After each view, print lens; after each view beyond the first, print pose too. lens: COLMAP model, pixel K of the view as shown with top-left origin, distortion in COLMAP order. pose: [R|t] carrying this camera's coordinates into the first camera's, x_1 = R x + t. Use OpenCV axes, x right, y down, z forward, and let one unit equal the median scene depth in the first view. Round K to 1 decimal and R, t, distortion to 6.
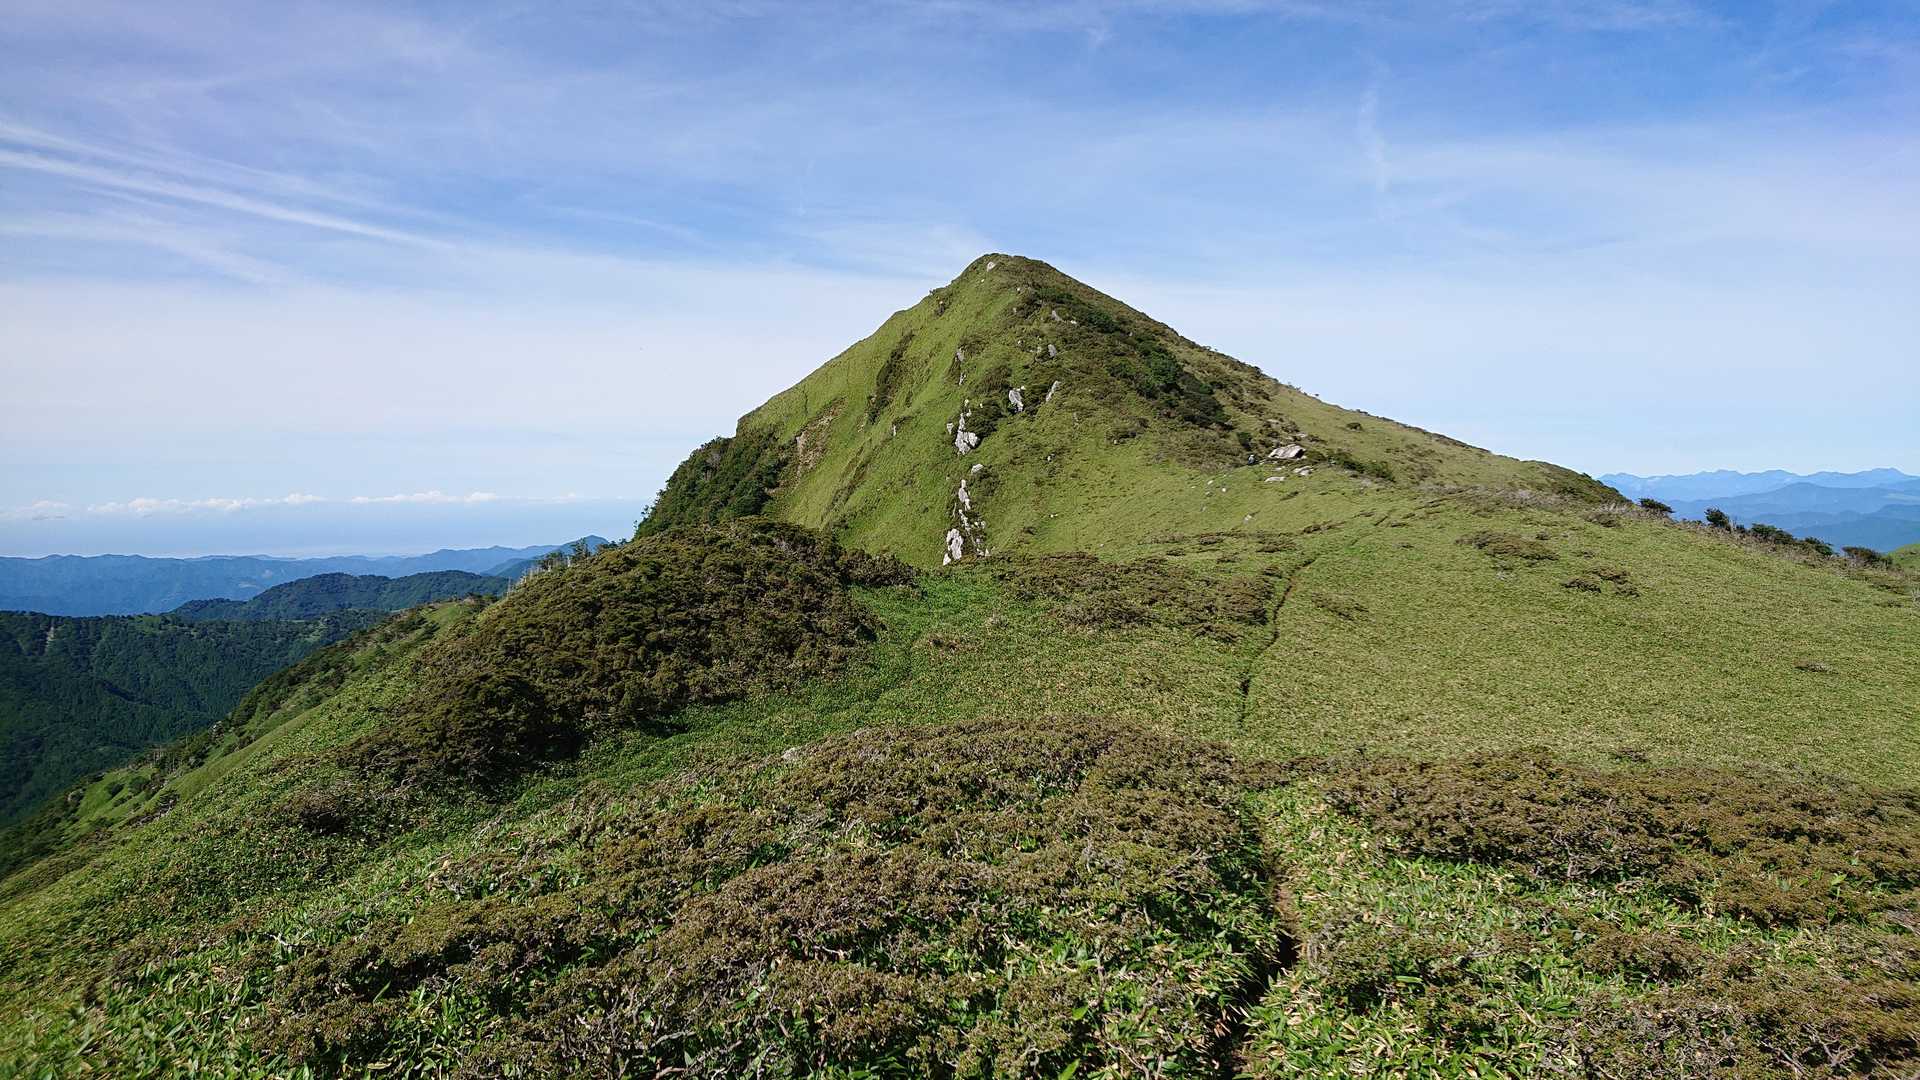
lens RADIAL K [[1327.2, 0, 960.0], [0, 1327.2, 540.0], [0, 0, 1]] dist [0.081587, -0.000026]
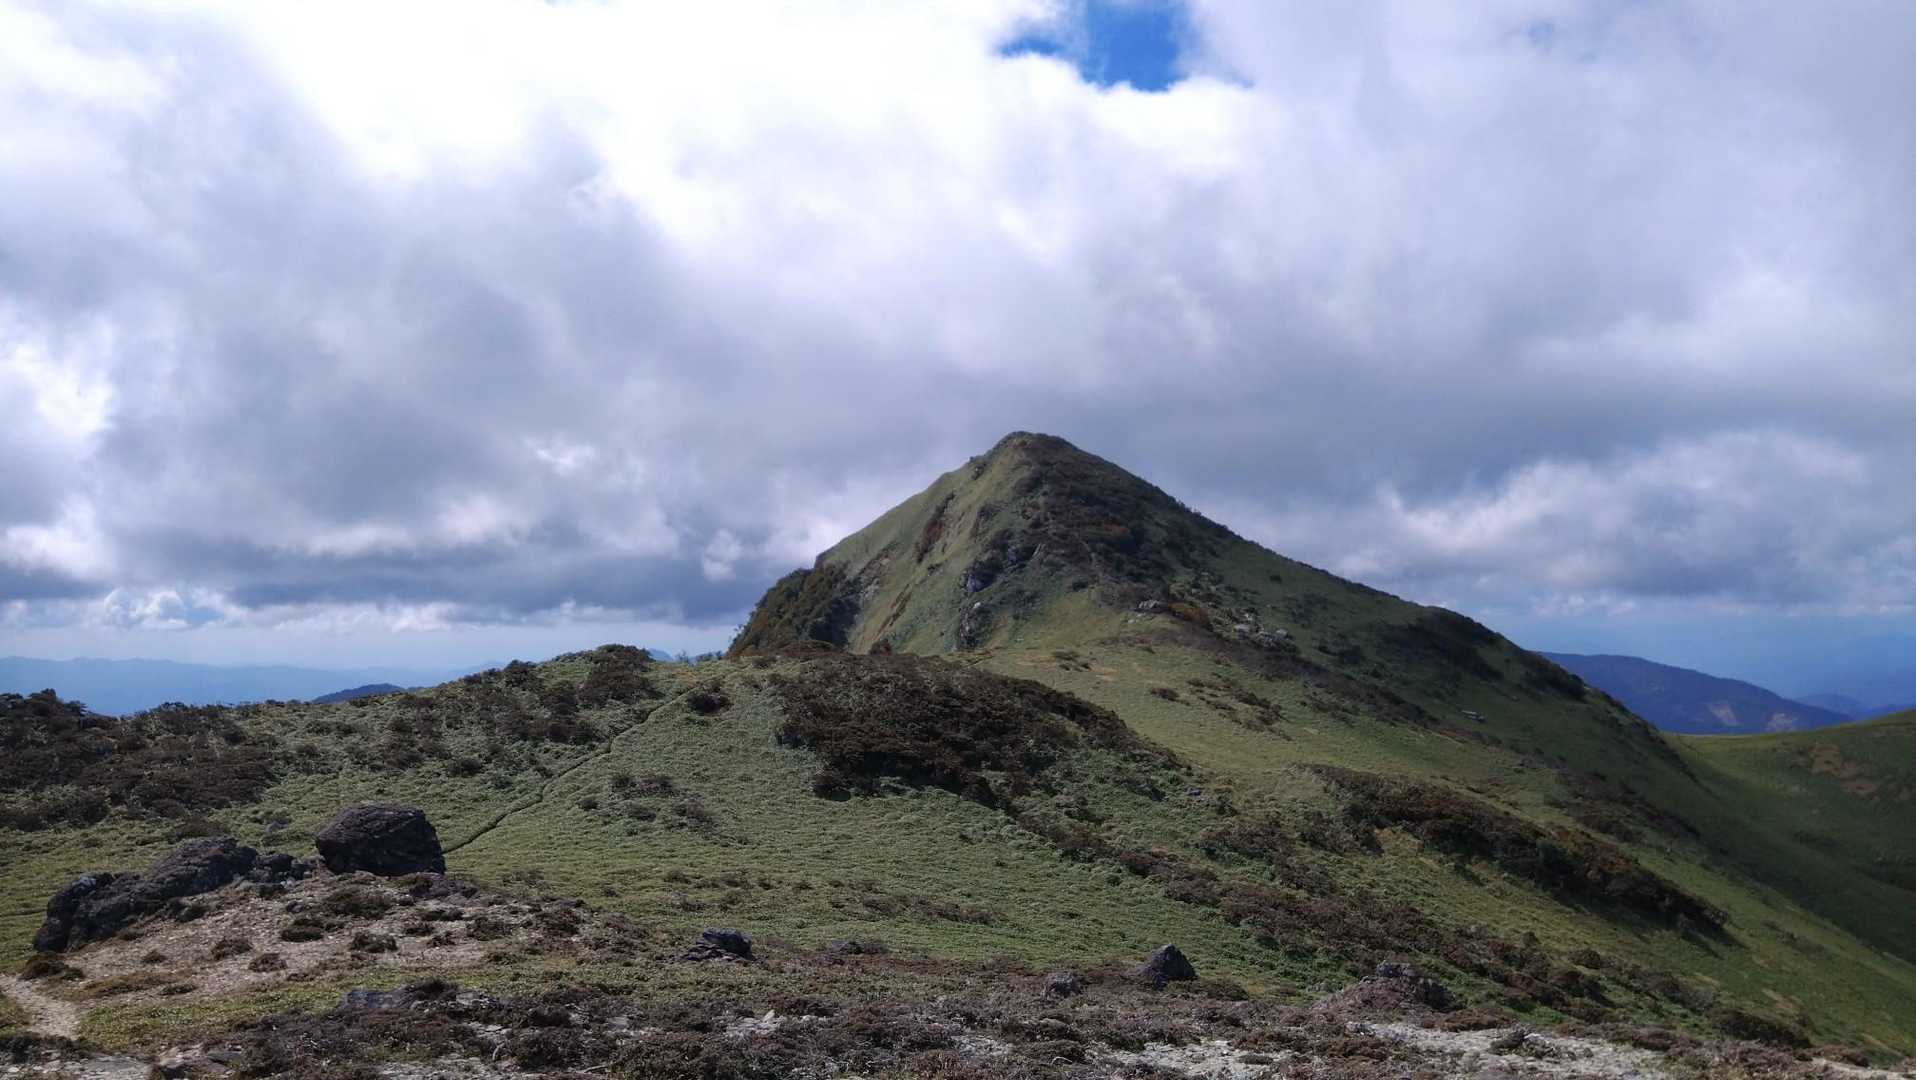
lens RADIAL K [[1541.0, 0, 935.5], [0, 1541.0, 542.4], [0, 0, 1]] dist [0.069214, -0.163596]
pose [[0.995739, 0.019553, -0.090119, 0.091141], [-0.026198, 0.996977, -0.073149, 0.000726], [0.088416, 0.075198, 0.993241, -0.527094]]
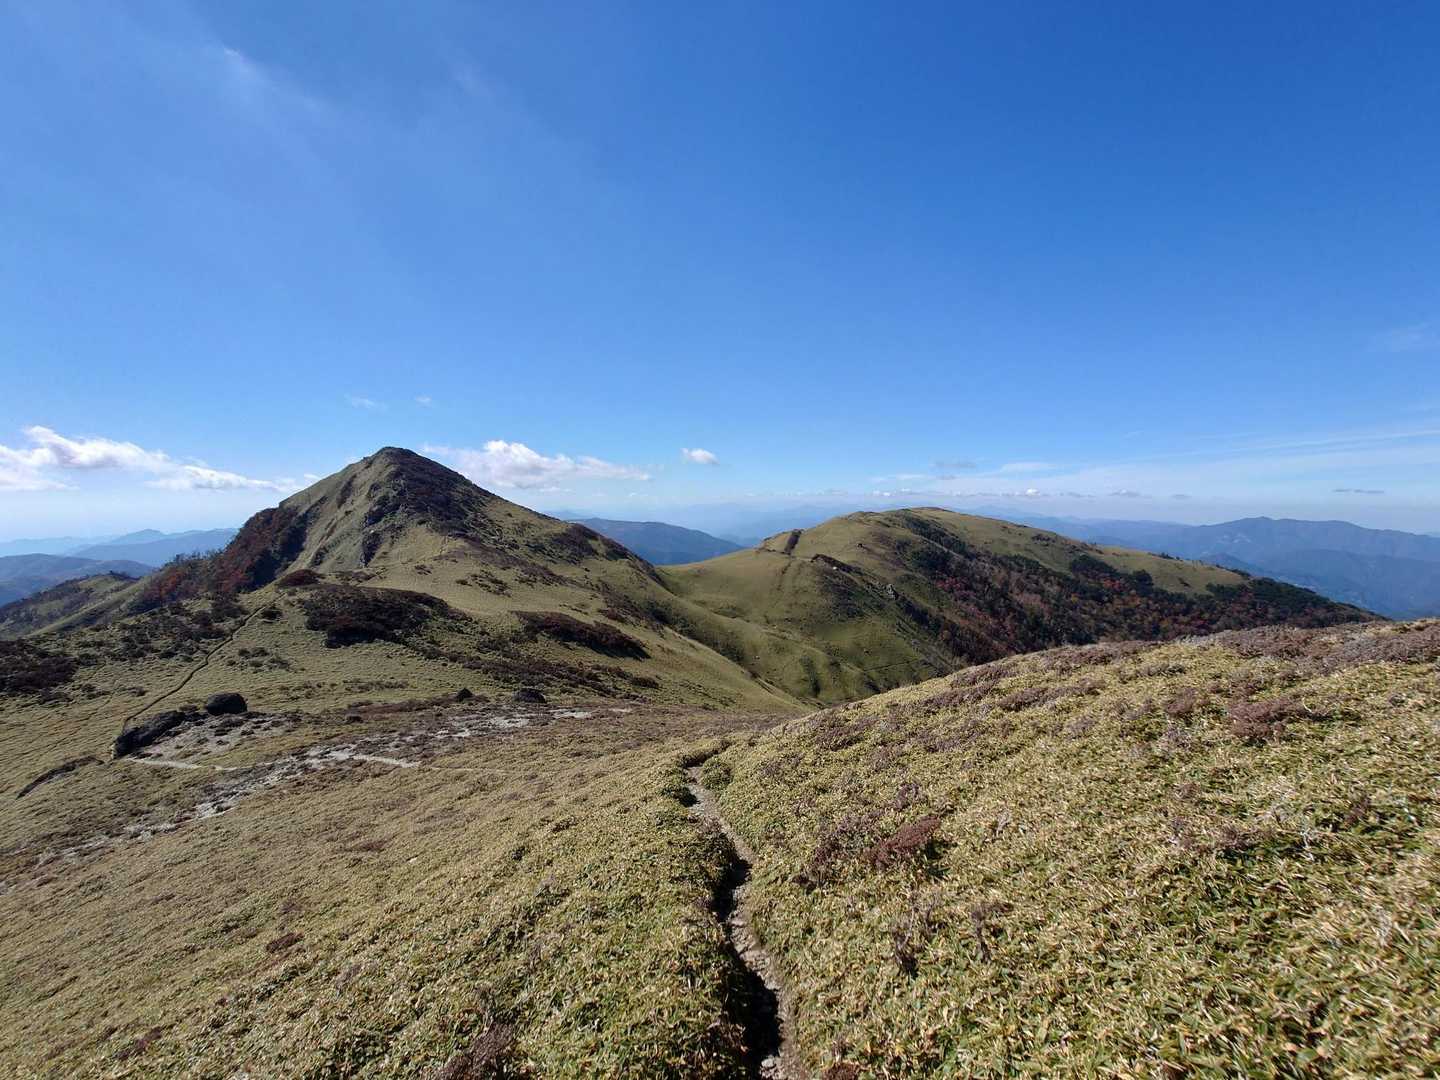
lens RADIAL K [[669.9, 0, 748.5], [0, 669.9, 544.8], [0, 0, 1]] dist [-0.000030, 0.000499]
pose [[0.895265, -0.008951, 0.445445, 0.082942], [-0.001670, 0.999724, 0.023445, -0.048322], [-0.445531, -0.021733, 0.895002, -0.693429]]
